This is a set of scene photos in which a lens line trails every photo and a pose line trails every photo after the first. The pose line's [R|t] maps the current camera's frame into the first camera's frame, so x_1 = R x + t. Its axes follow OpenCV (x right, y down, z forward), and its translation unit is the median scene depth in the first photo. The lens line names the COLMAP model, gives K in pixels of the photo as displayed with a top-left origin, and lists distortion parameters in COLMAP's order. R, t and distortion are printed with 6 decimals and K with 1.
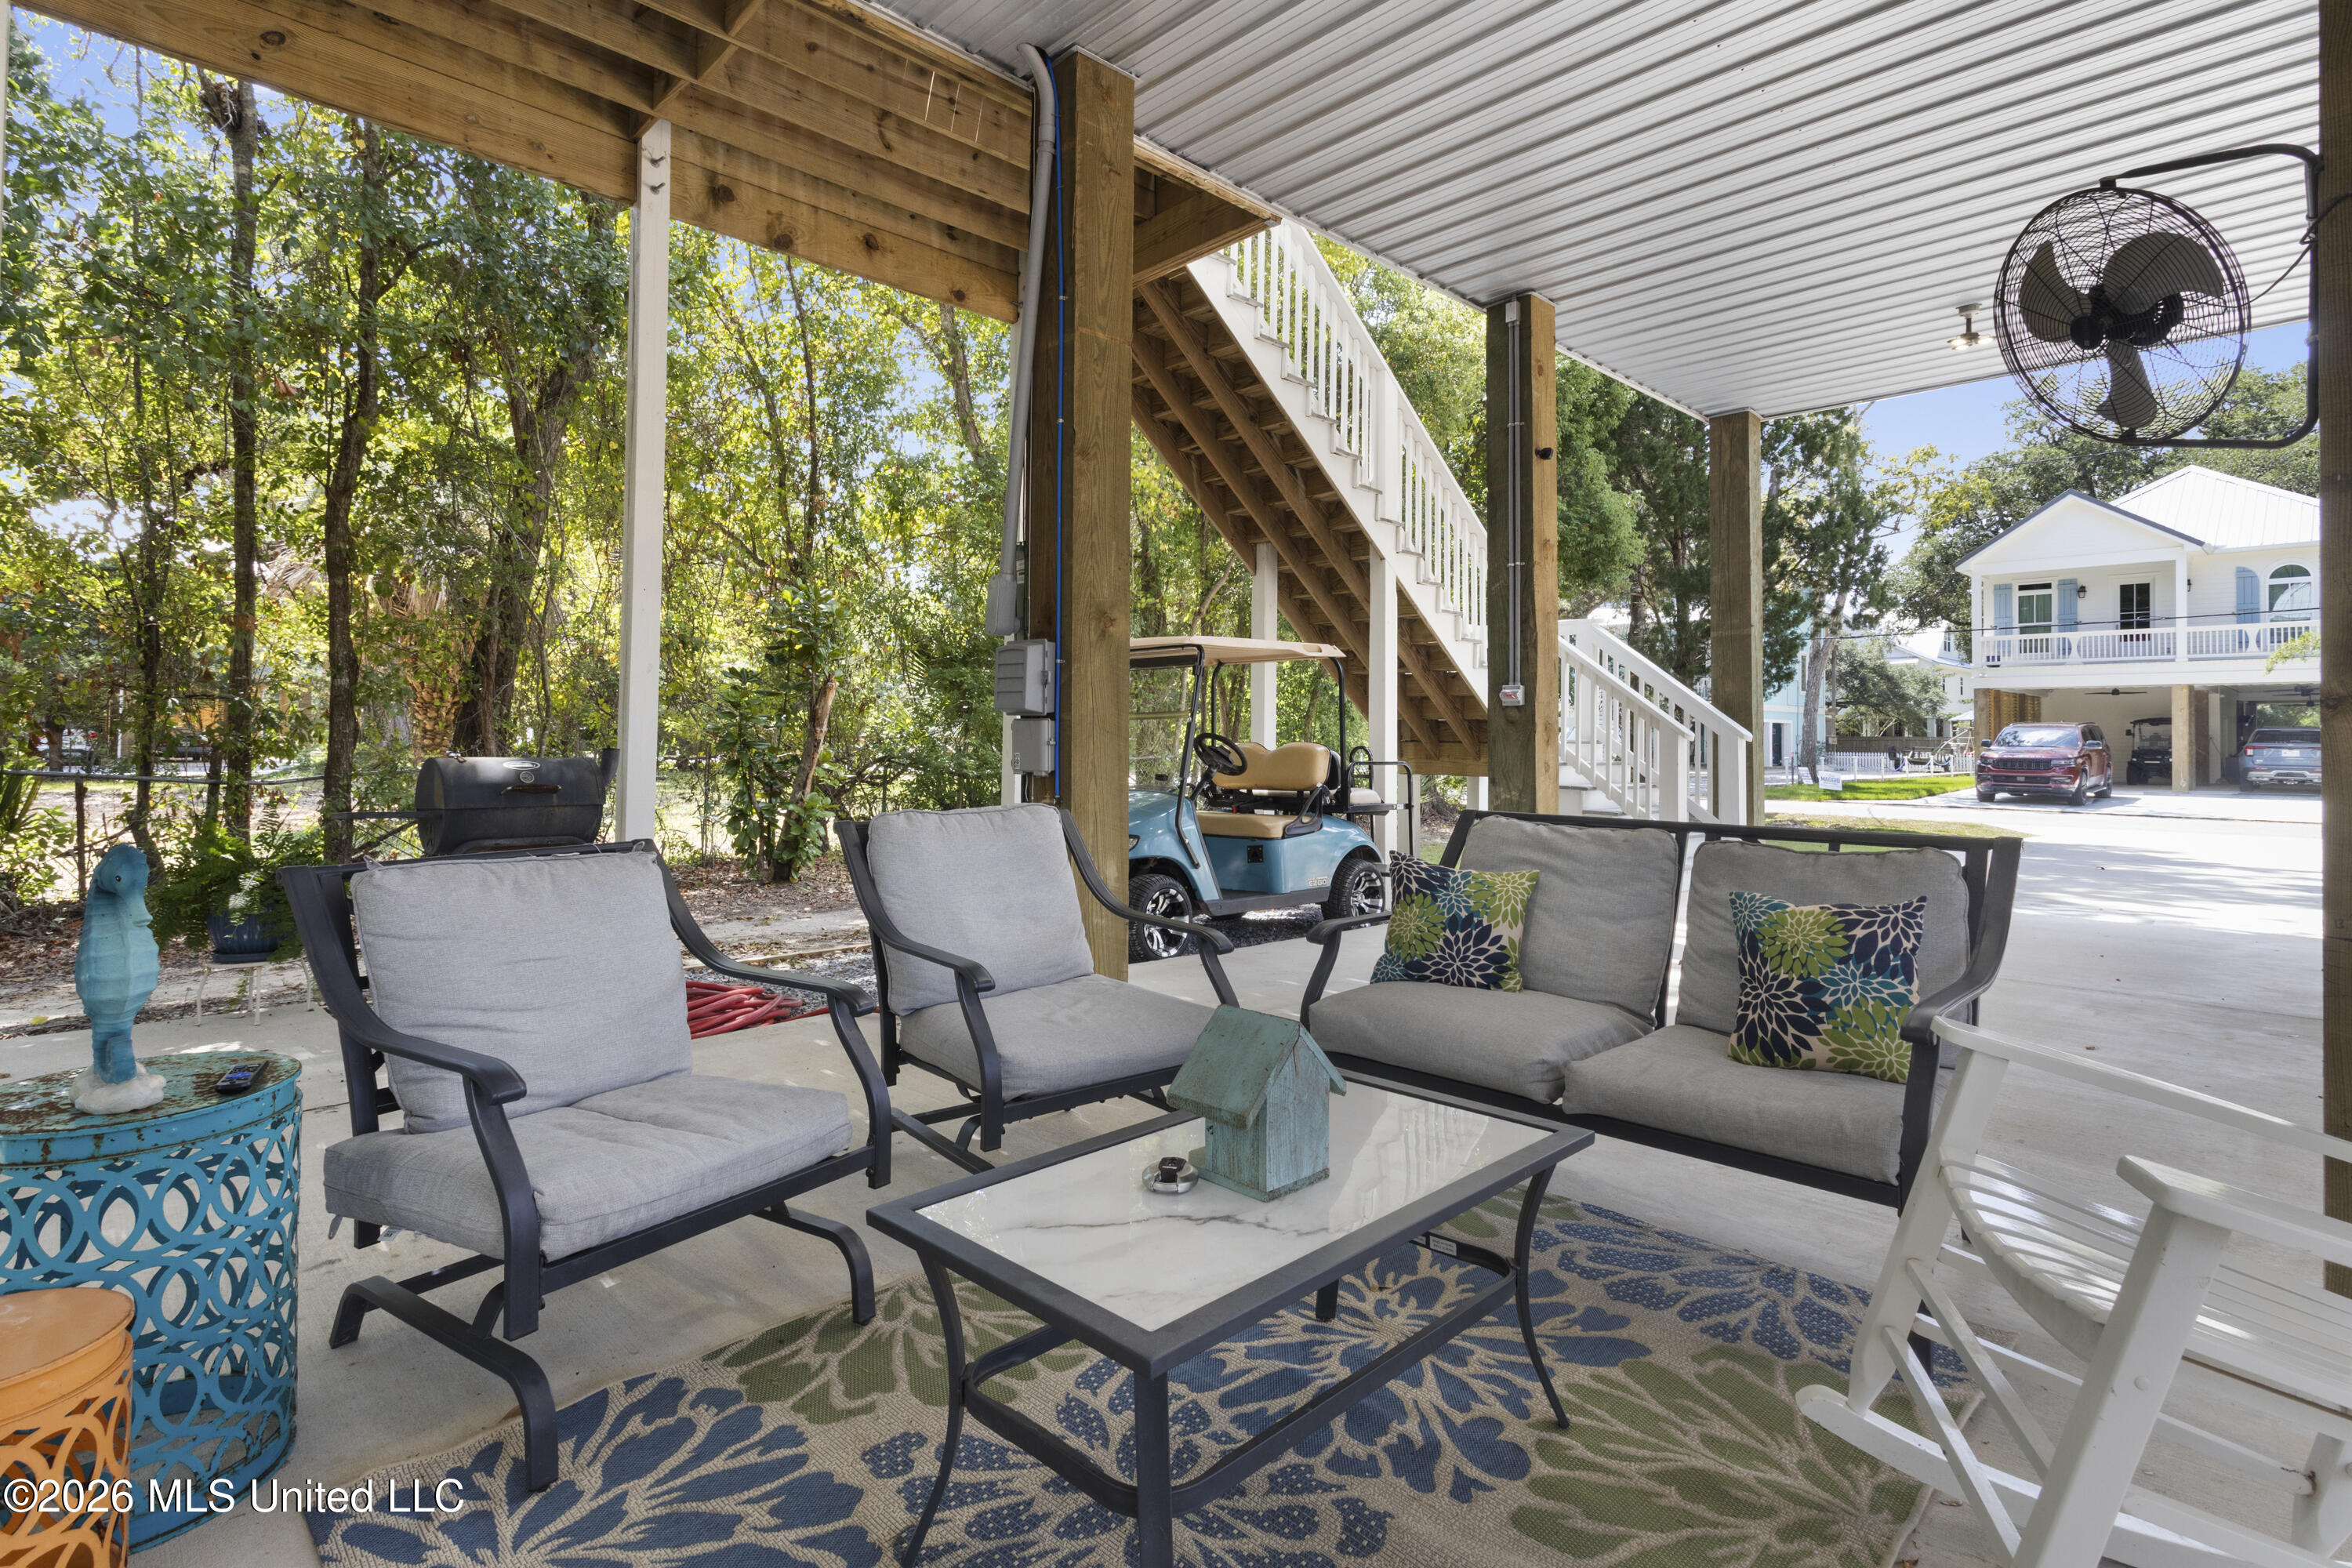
lens RADIAL K [[1097.7, 0, 1125.2], [0, 1097.7, 724.9], [0, 0, 1]] dist [0.001341, 0.001543]
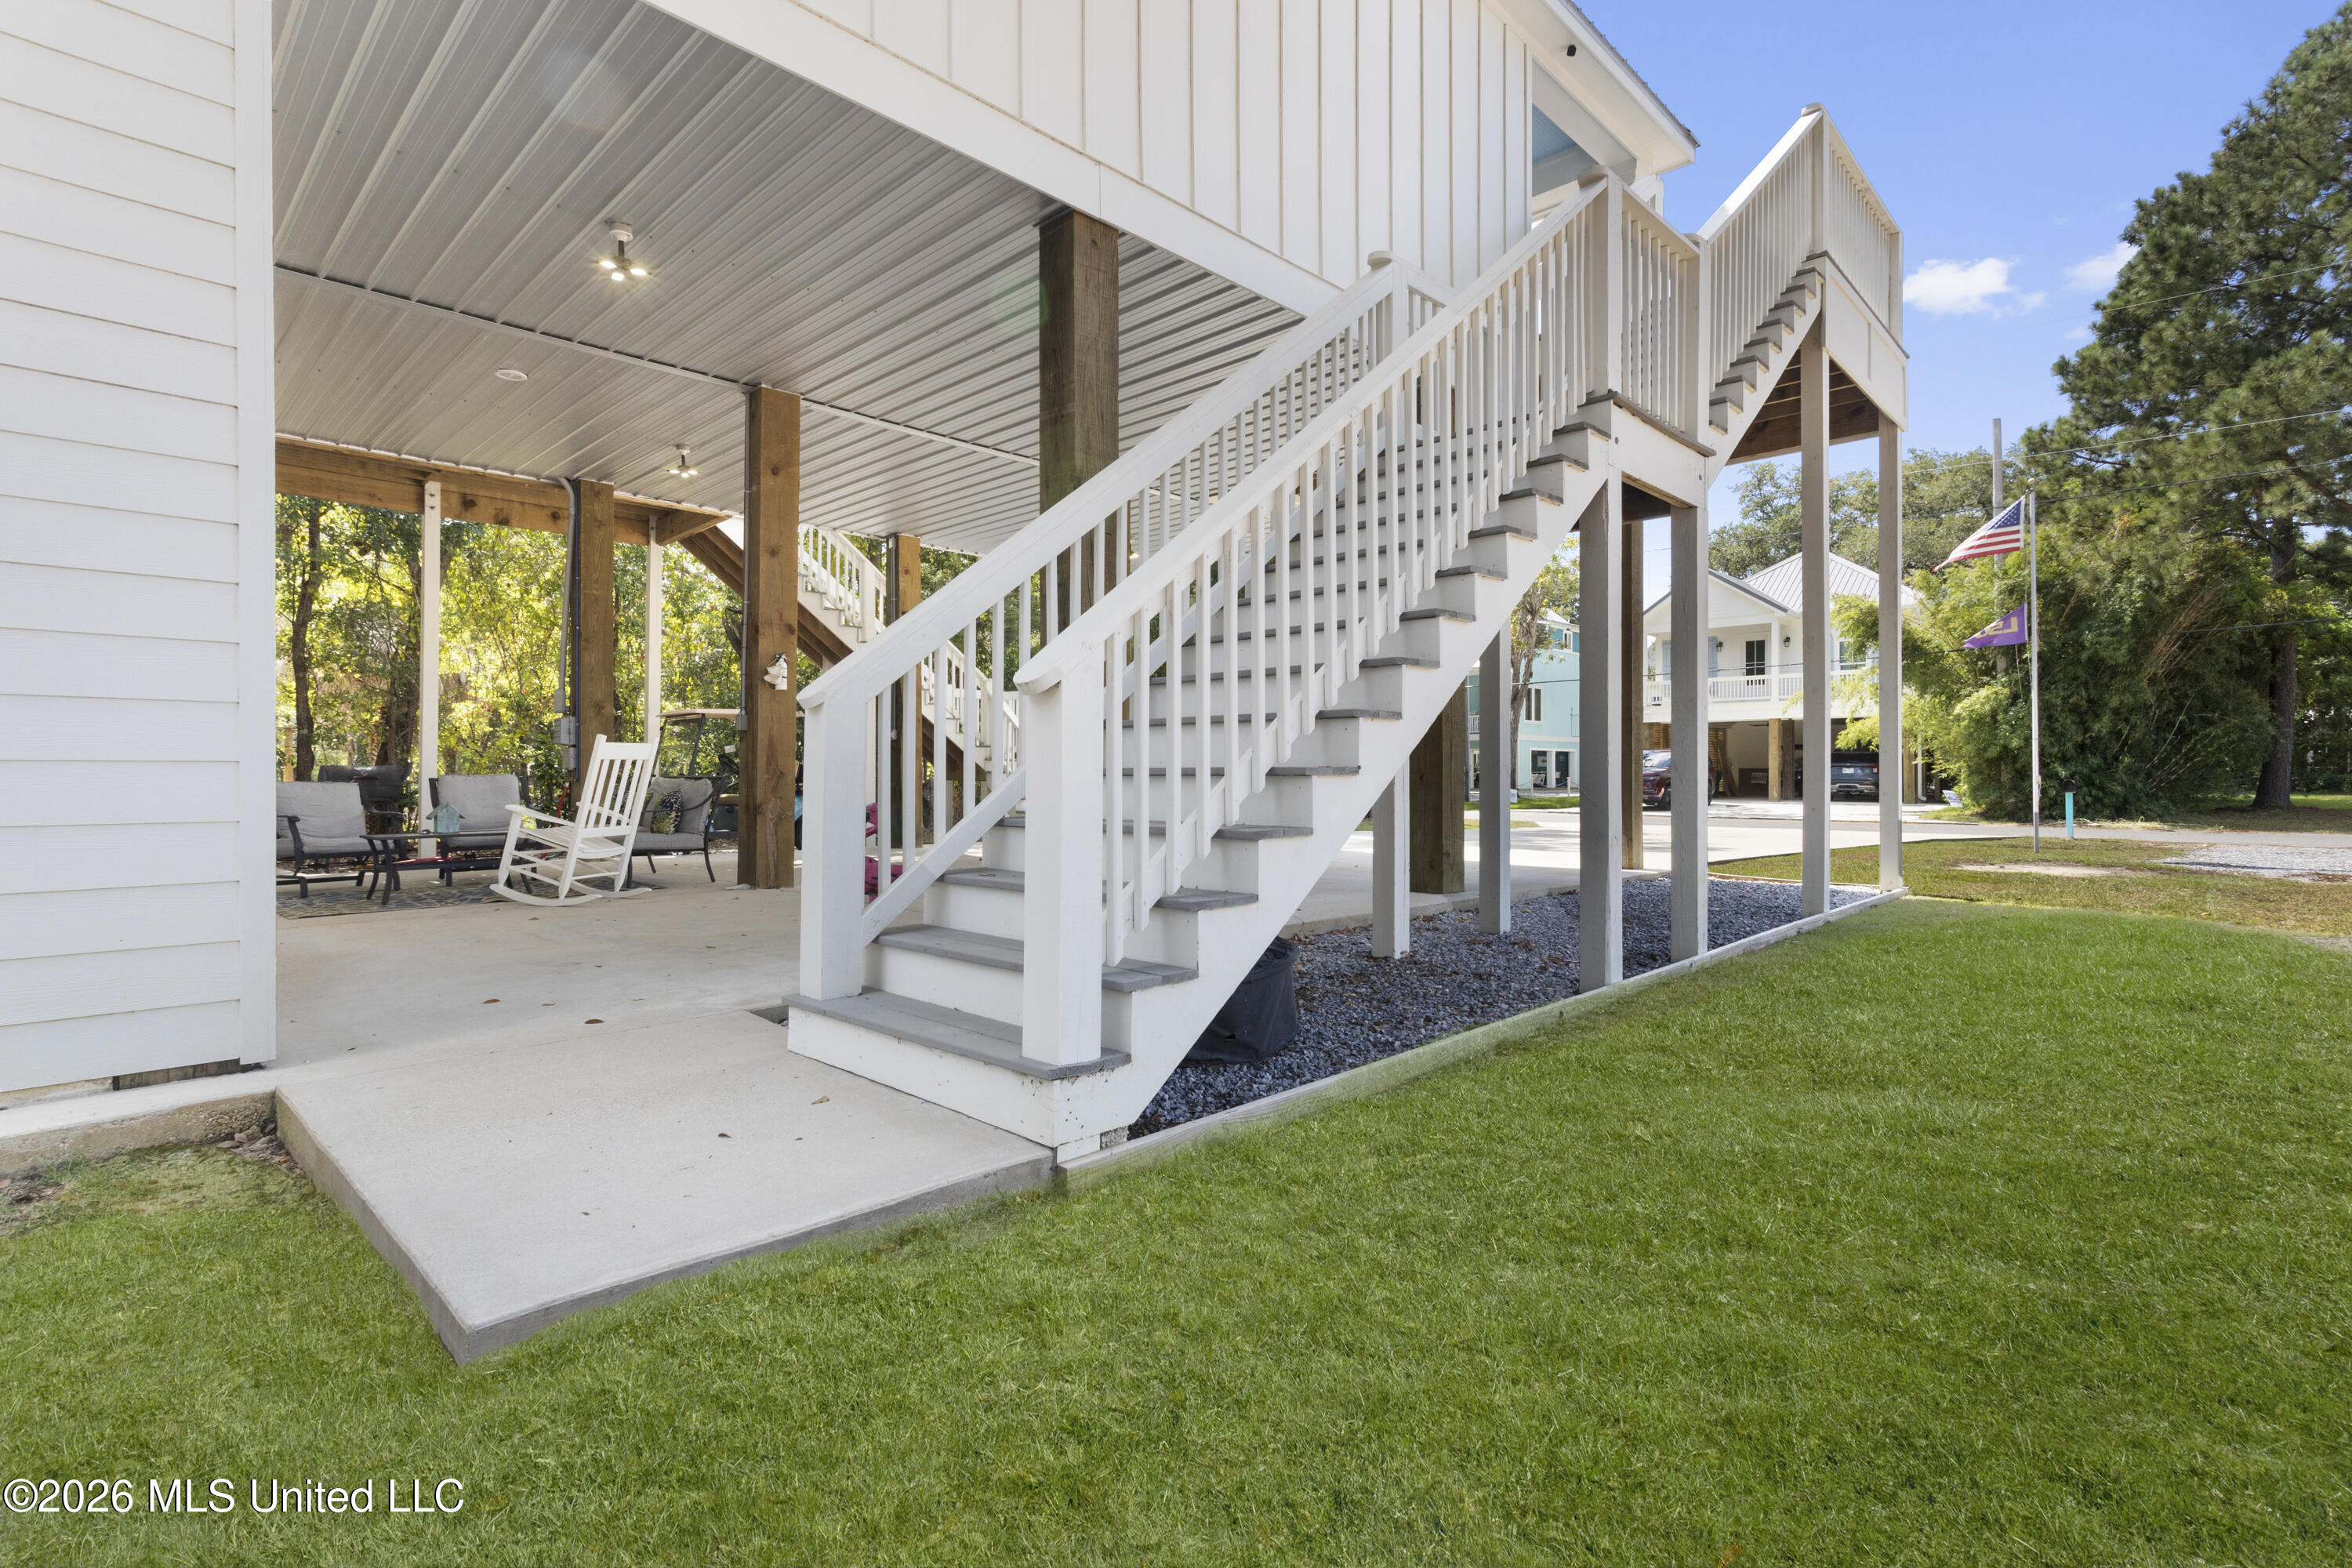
lens RADIAL K [[1097.7, 0, 1180.1], [0, 1097.7, 778.7], [0, 0, 1]] dist [0.001341, 0.001543]
pose [[0.999630, -0.010668, 0.025025, 0.625150], [0.010309, 0.999843, 0.014438, 0.022541], [-0.025175, -0.014175, 0.999583, -0.770847]]
